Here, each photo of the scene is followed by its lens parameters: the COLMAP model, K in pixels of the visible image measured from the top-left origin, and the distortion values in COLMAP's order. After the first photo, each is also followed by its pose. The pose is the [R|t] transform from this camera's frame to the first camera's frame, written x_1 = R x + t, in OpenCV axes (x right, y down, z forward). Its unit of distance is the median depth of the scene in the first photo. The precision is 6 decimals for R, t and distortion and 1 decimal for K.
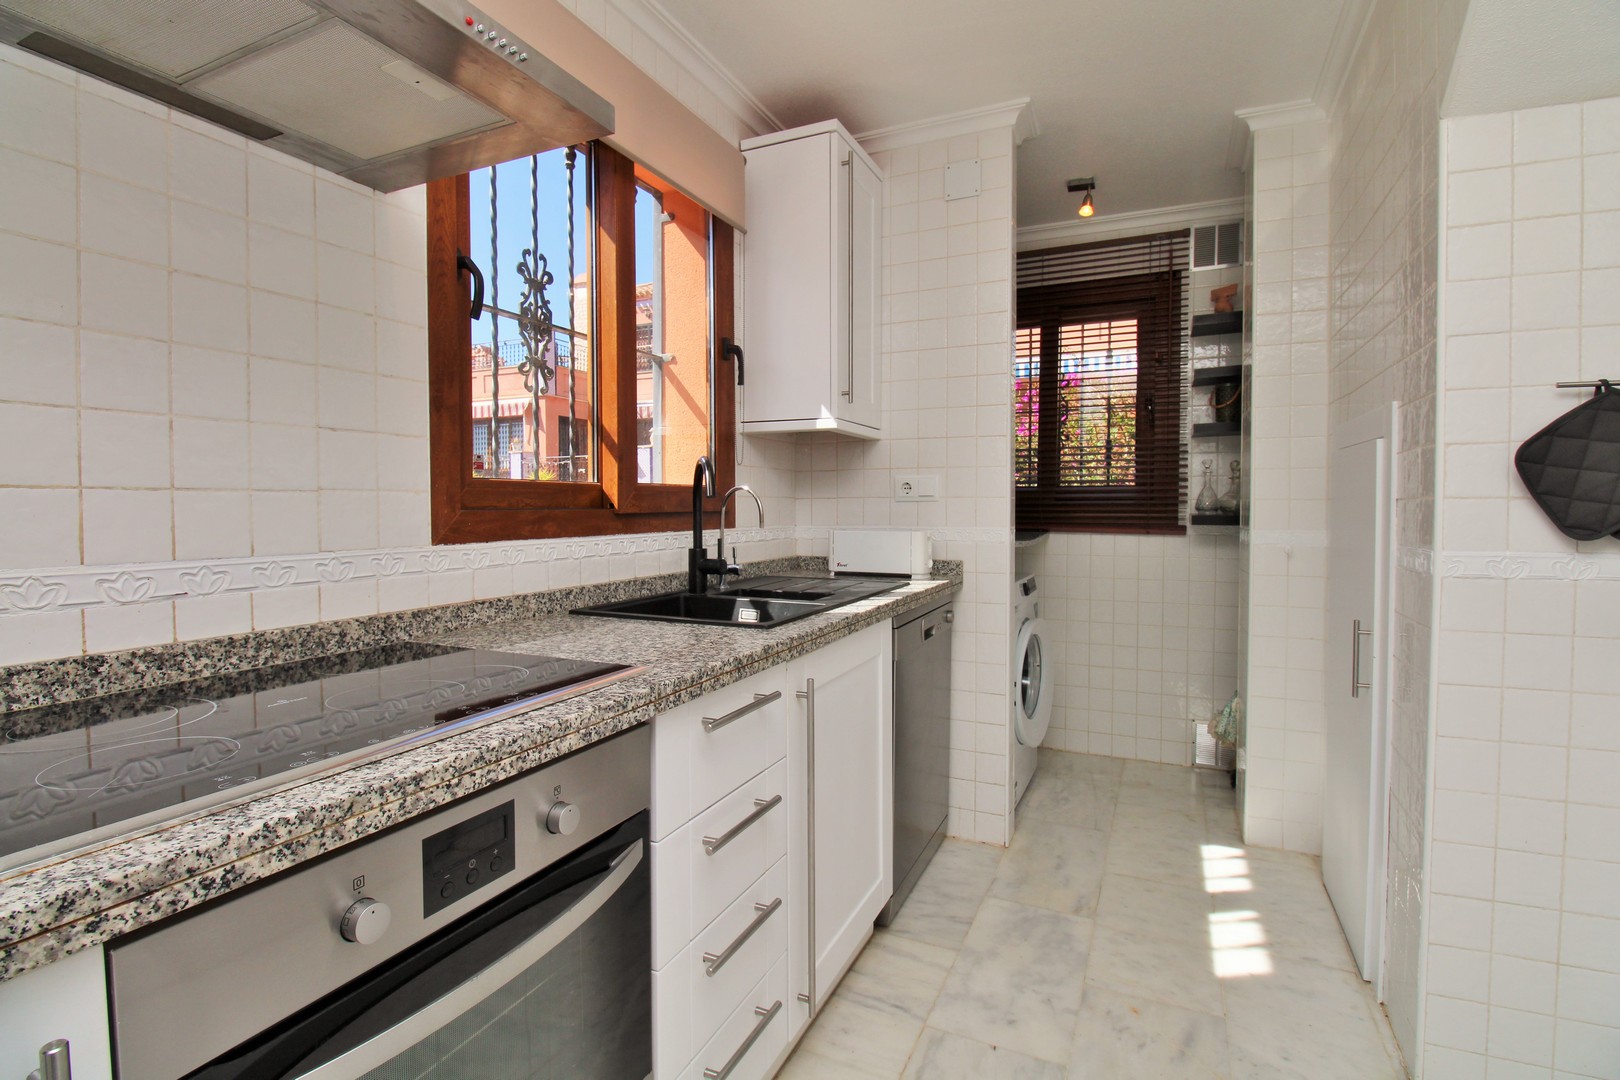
lens RADIAL K [[759.4, 0, 804.9], [0, 759.4, 527.9], [0, 0, 1]] dist [-0.000926, -0.013325]
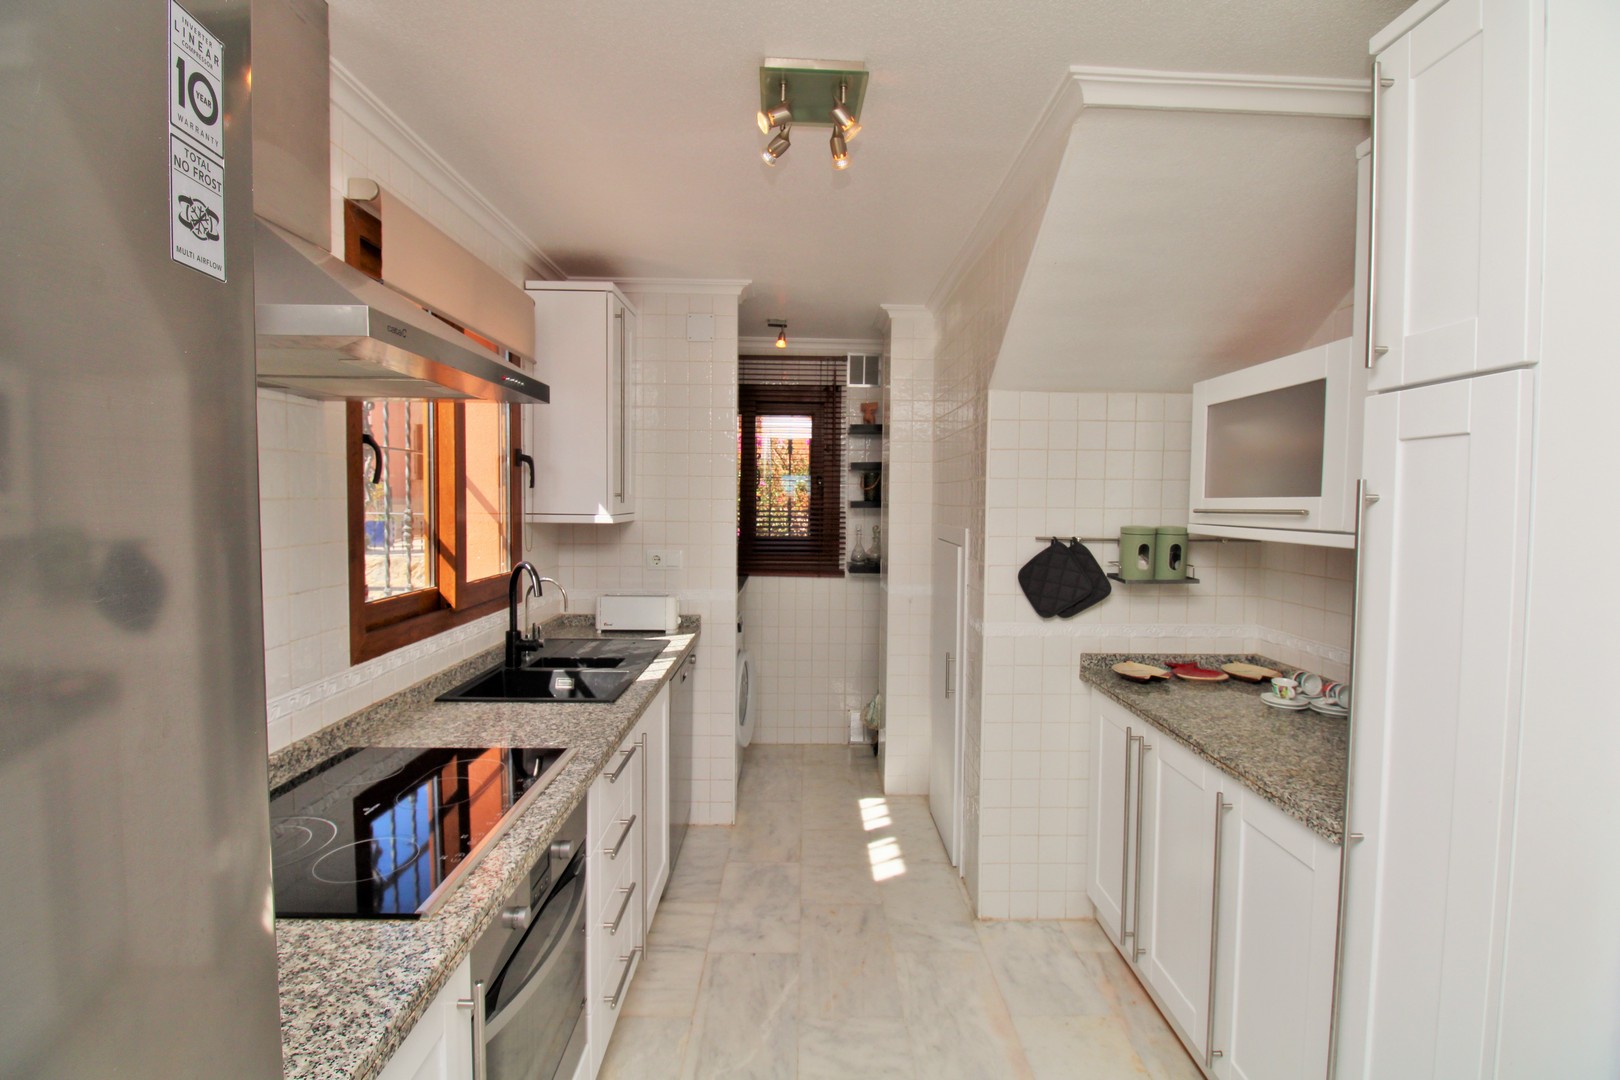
lens RADIAL K [[759.4, 0, 807.5], [0, 759.4, 531.3], [0, 0, 1]] dist [-0.000926, -0.013325]
pose [[0.900777, -0.010186, 0.434162, -0.262823], [0.002307, 0.999823, 0.018671, -0.169991], [-0.434275, -0.015816, 0.900641, -0.356492]]
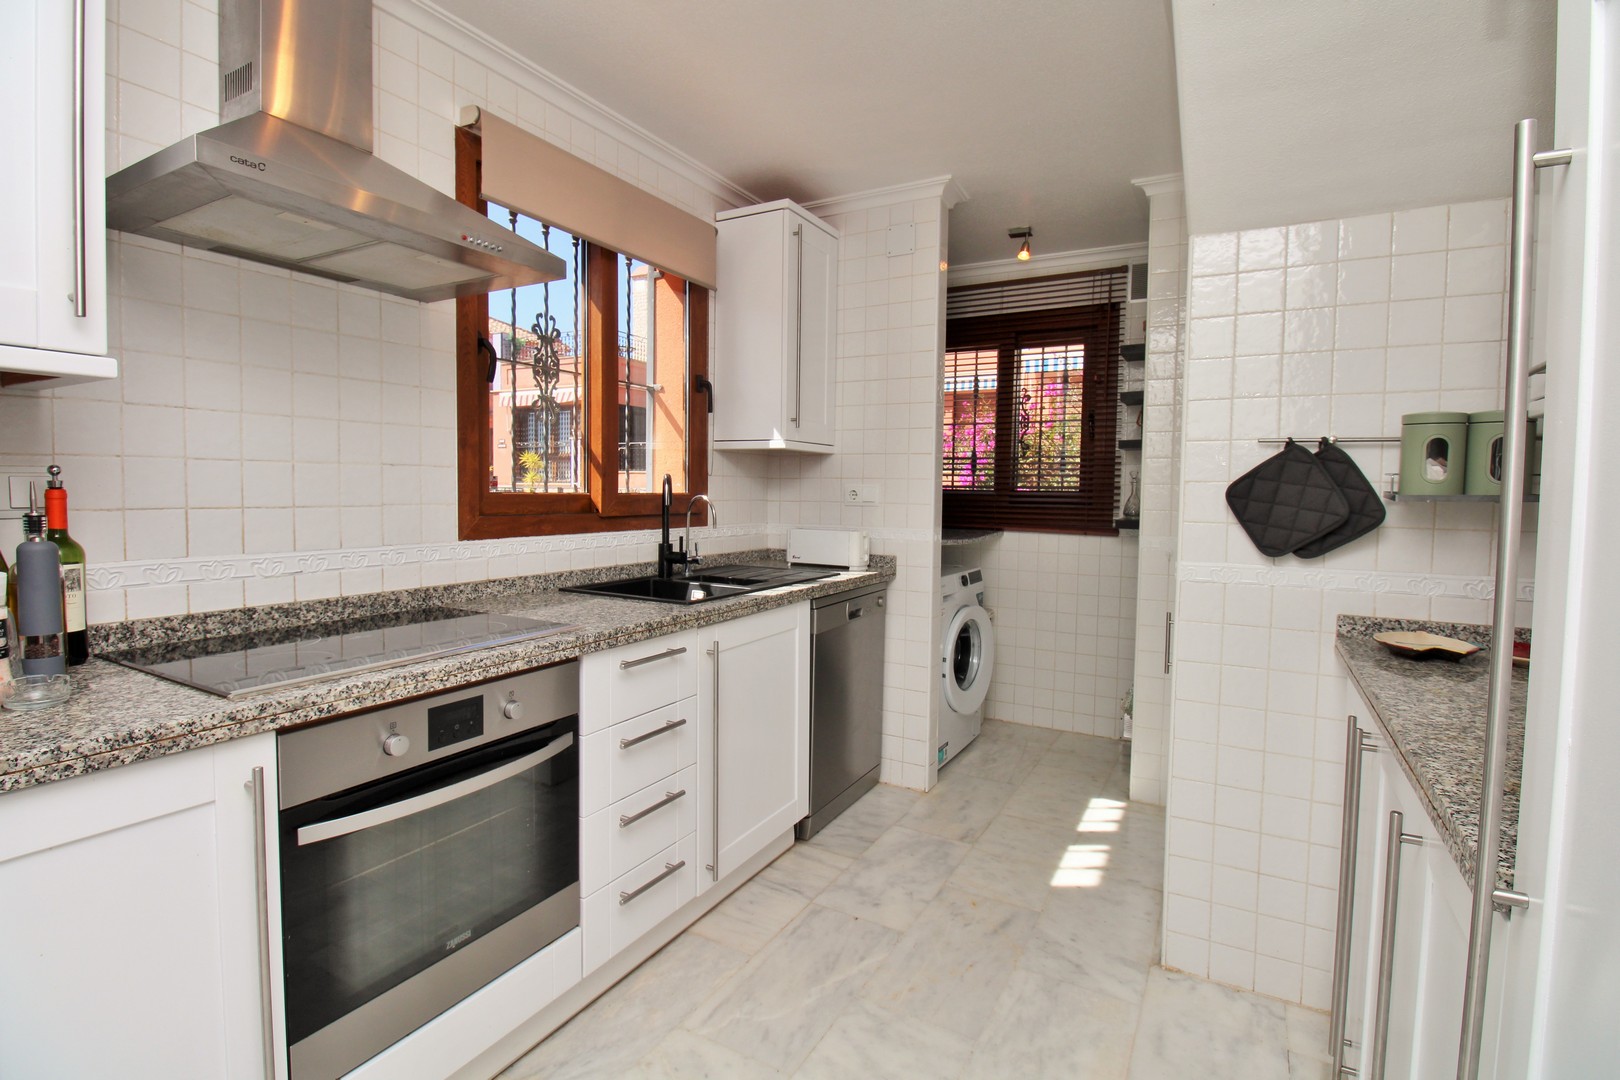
lens RADIAL K [[759.4, 0, 801.7], [0, 759.4, 530.3], [0, 0, 1]] dist [-0.000926, -0.013325]
pose [[0.996367, 0.020386, -0.082690, 0.210693], [-0.018364, 0.999515, 0.025133, -0.034327], [0.083162, -0.023523, 0.996258, -0.291917]]
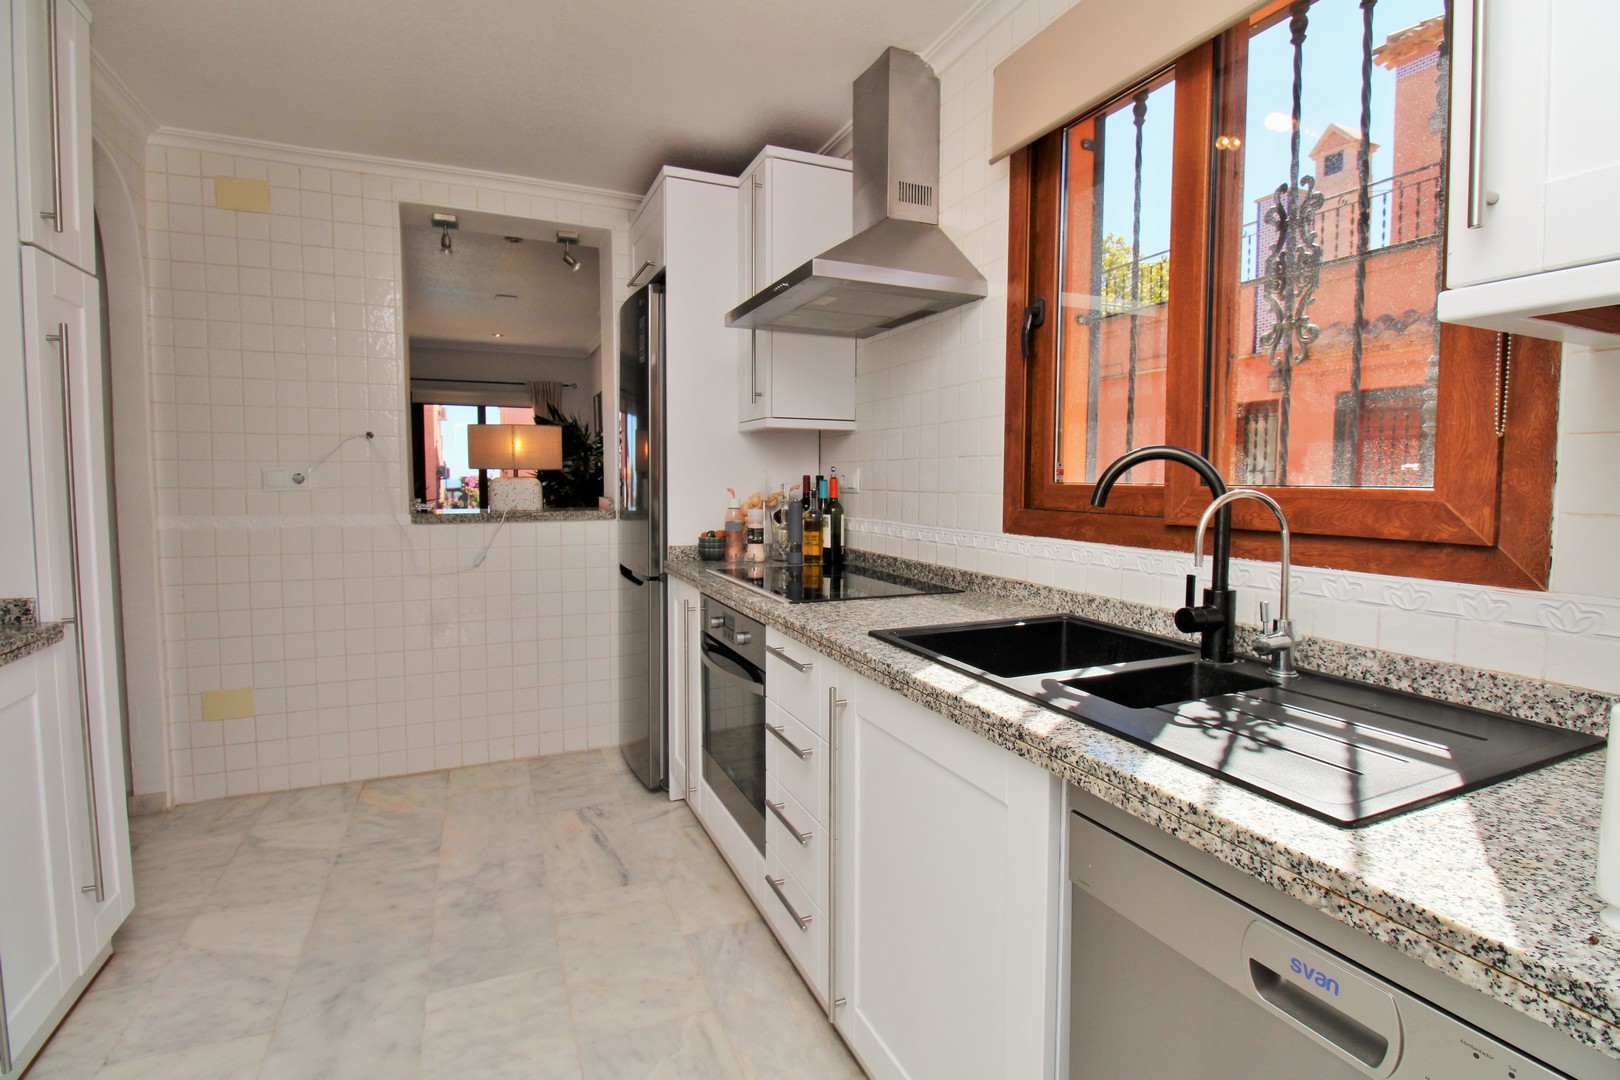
lens RADIAL K [[759.4, 0, 807.2], [0, 759.4, 543.7], [0, 0, 1]] dist [-0.000926, -0.013325]
pose [[-0.657301, 0.057854, -0.751404, 0.589687], [-0.033338, 0.993841, 0.105683, -0.069134], [0.752890, 0.094516, -0.651324, 1.227024]]
